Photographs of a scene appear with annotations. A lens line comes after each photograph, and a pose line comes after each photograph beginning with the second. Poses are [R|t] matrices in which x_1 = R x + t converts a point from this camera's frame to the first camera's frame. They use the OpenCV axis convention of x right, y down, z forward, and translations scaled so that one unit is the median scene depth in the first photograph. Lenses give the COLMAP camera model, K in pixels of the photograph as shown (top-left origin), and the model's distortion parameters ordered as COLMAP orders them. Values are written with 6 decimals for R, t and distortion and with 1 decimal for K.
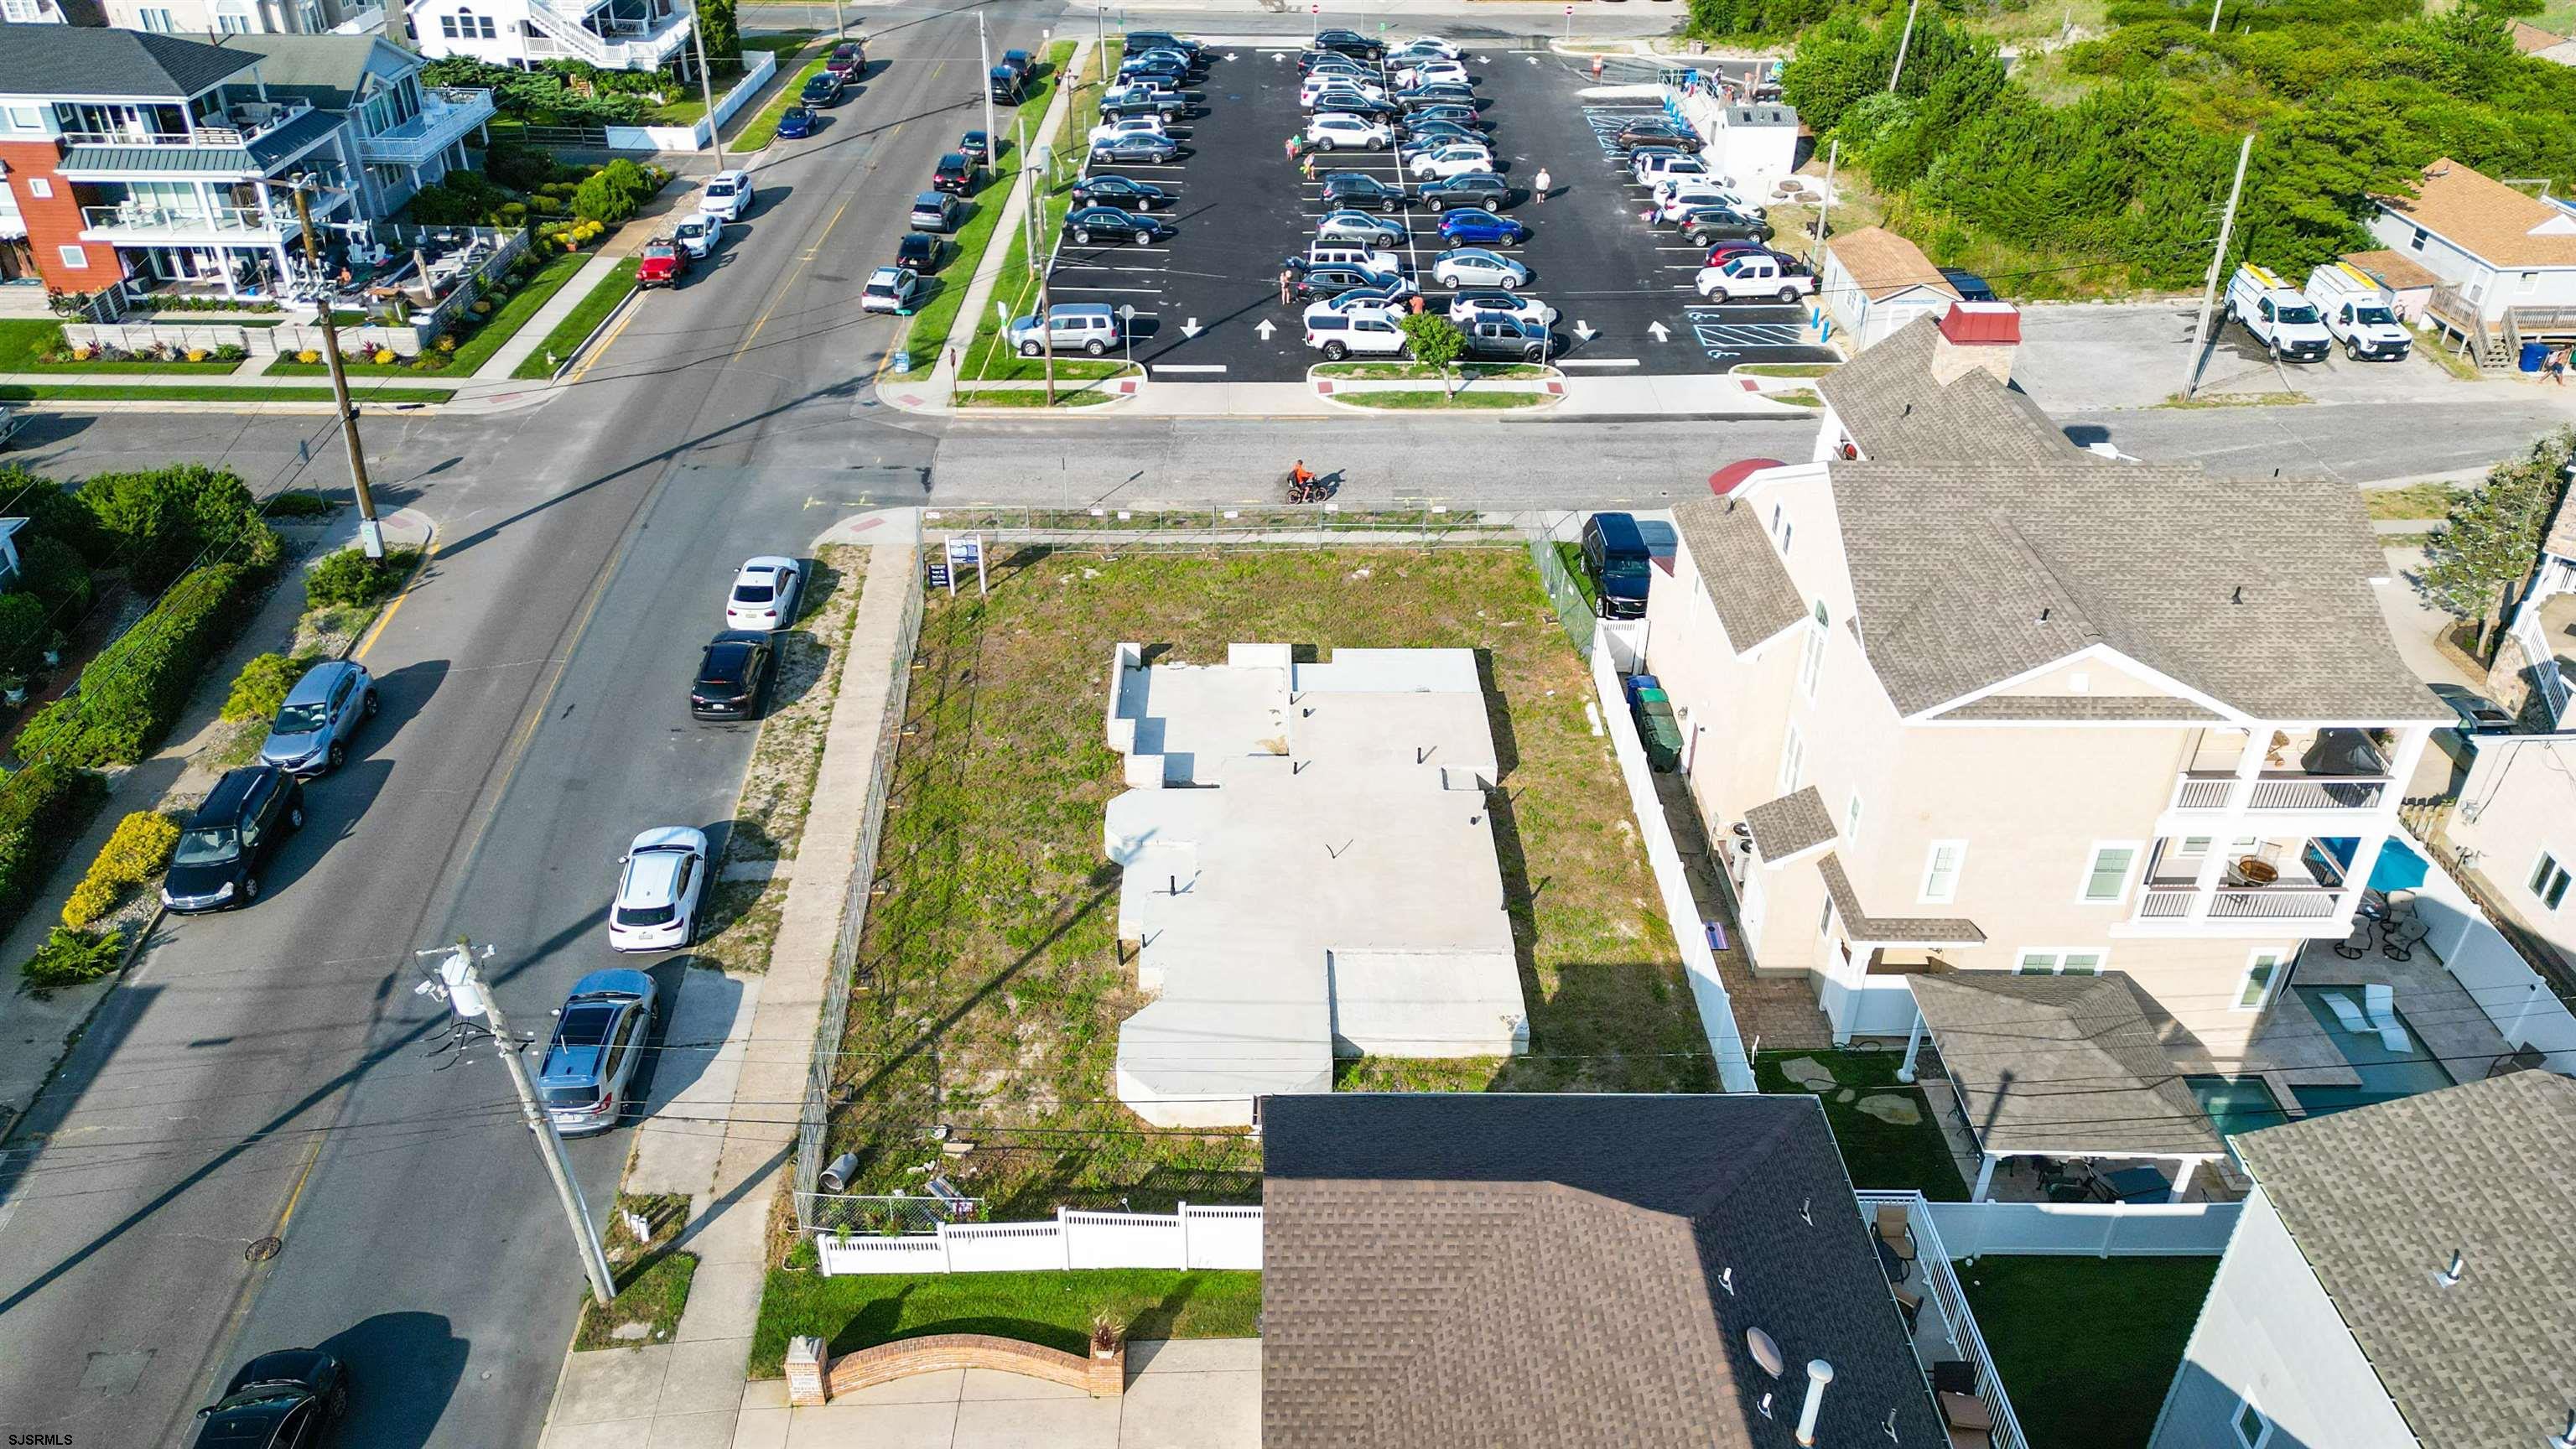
lens RADIAL K [[1792.1, 0, 1271.9], [0, 1792.1, 729.9], [0, 0, 1]] dist [0.085933, -0.087438]
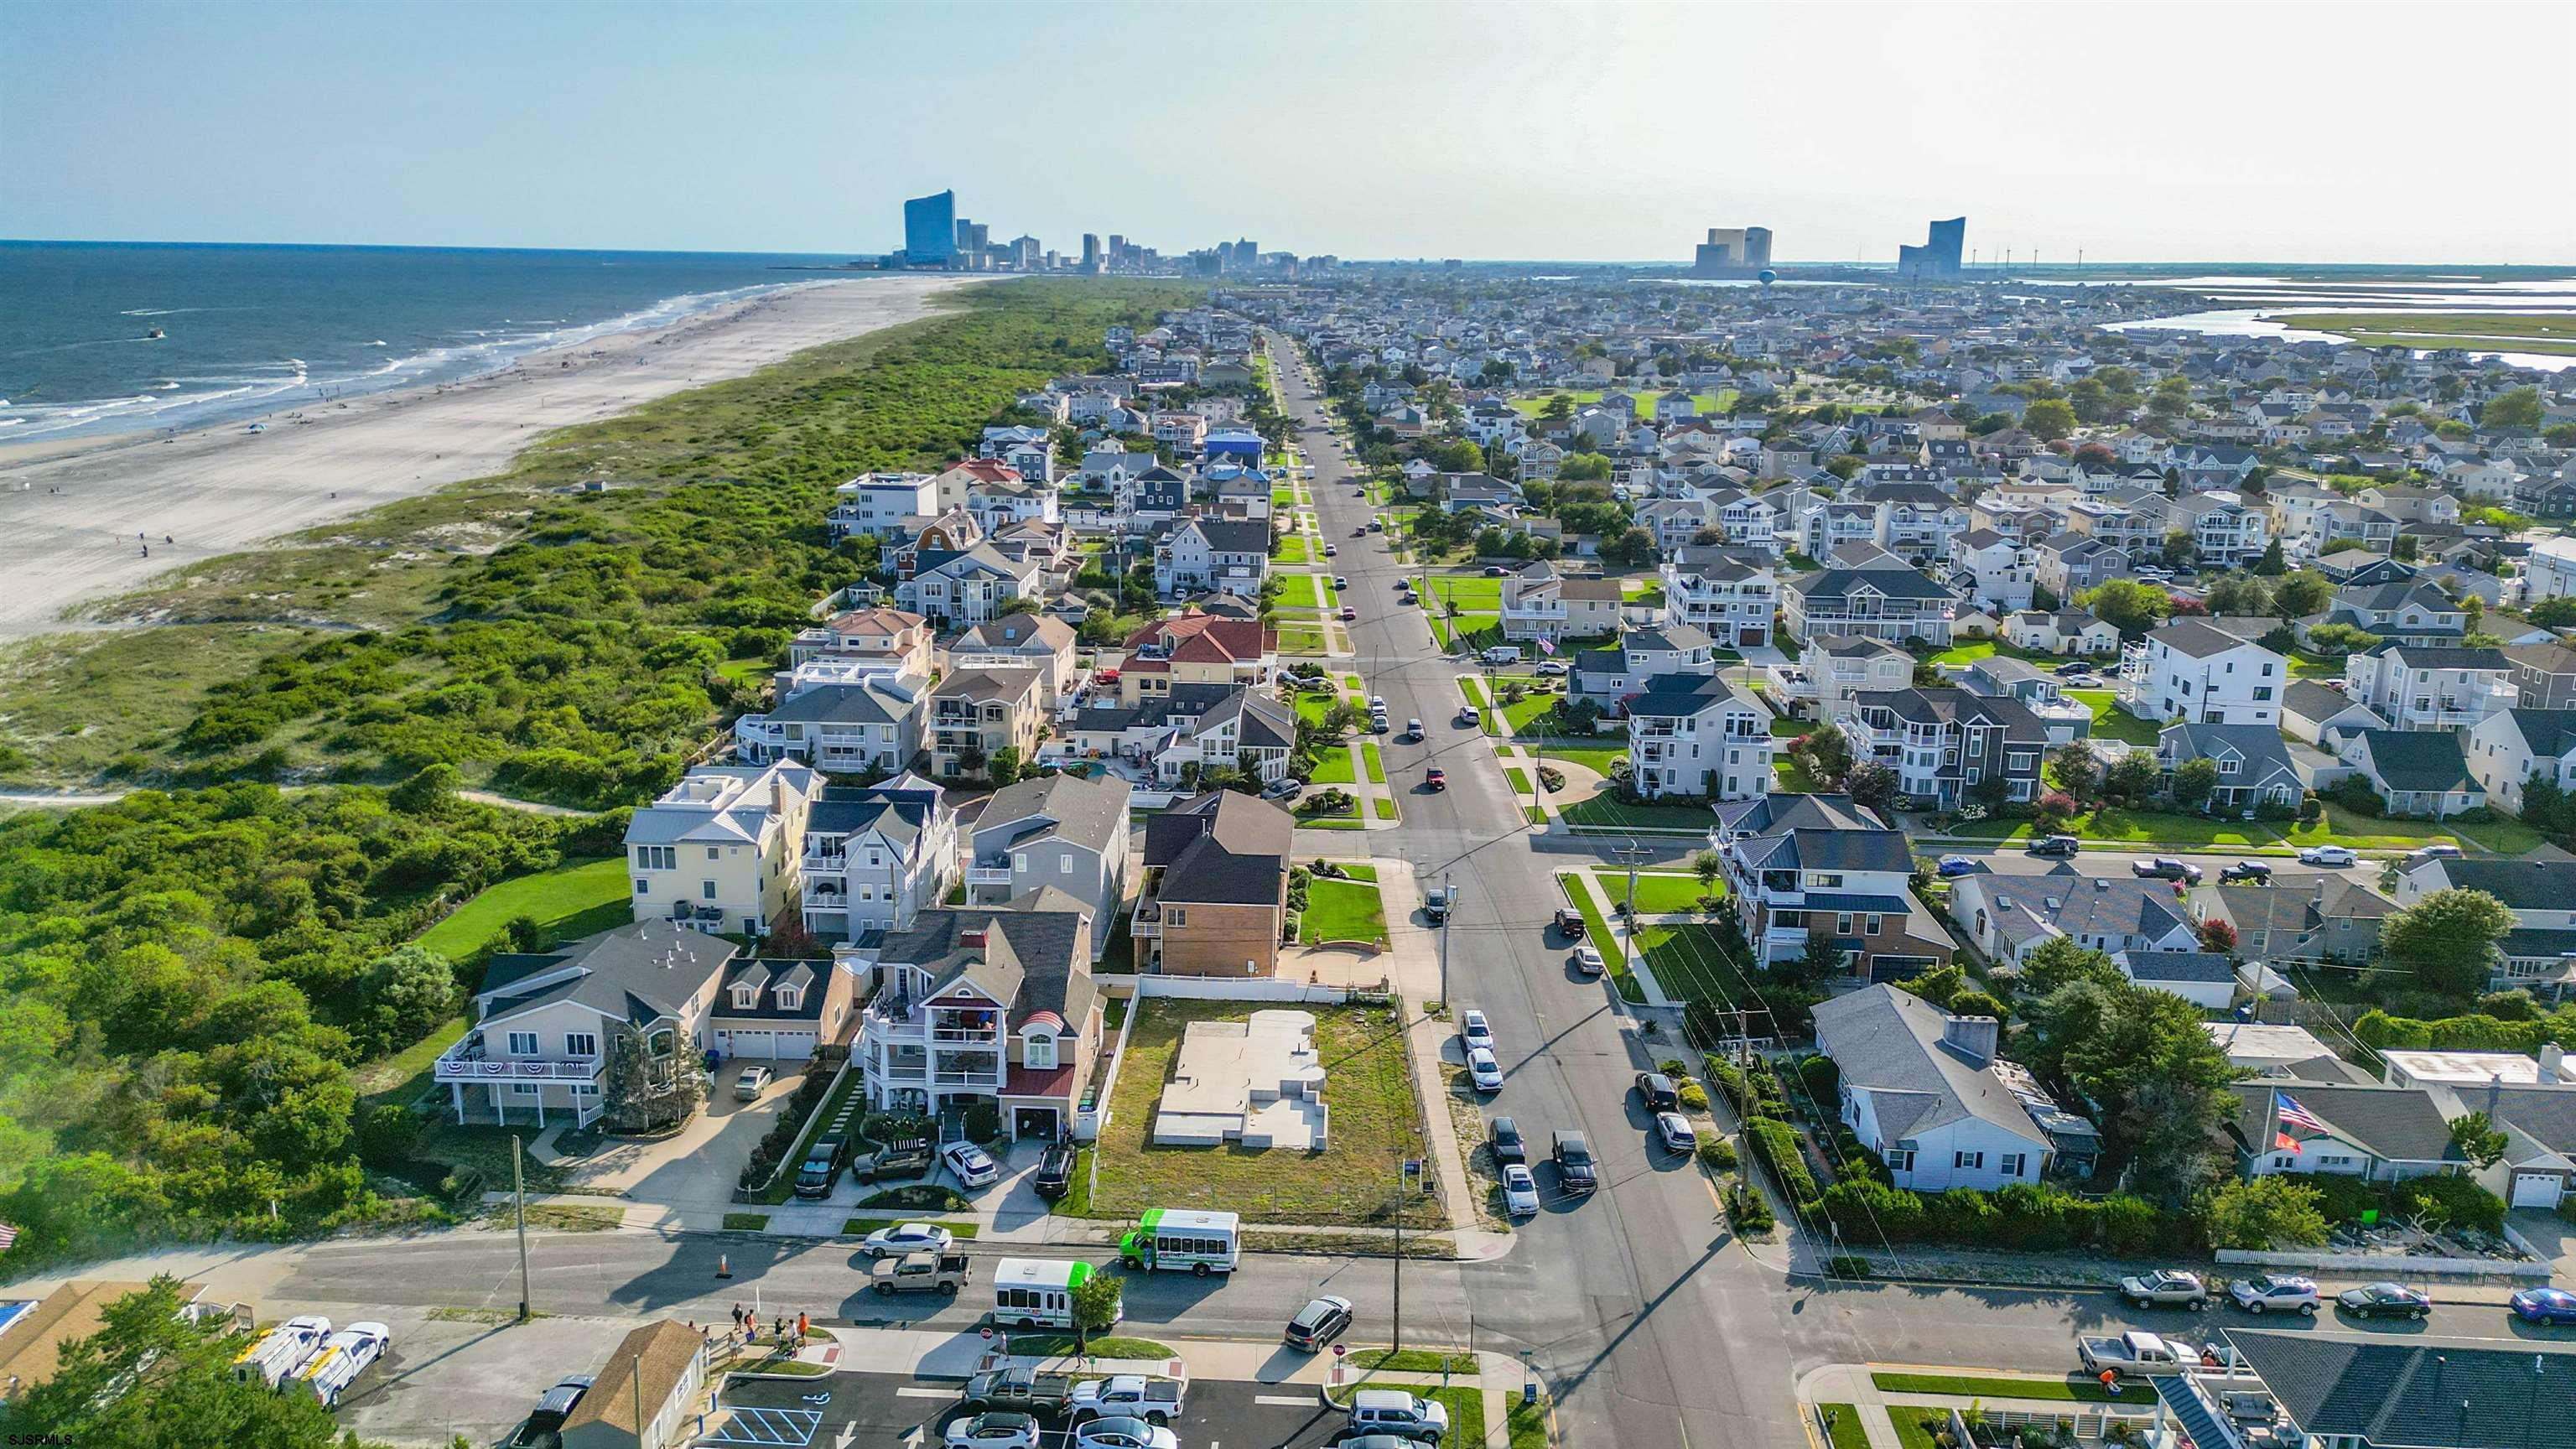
lens RADIAL K [[1792.1, 0, 1271.0], [0, 1792.1, 717.0], [0, 0, 1]] dist [0.085933, -0.087438]
pose [[-0.998081, -0.033510, 0.052069, -0.081298], [0.015427, 0.679811, 0.733225, -1.349437], [-0.059967, 0.732621, -0.677990, 1.462413]]
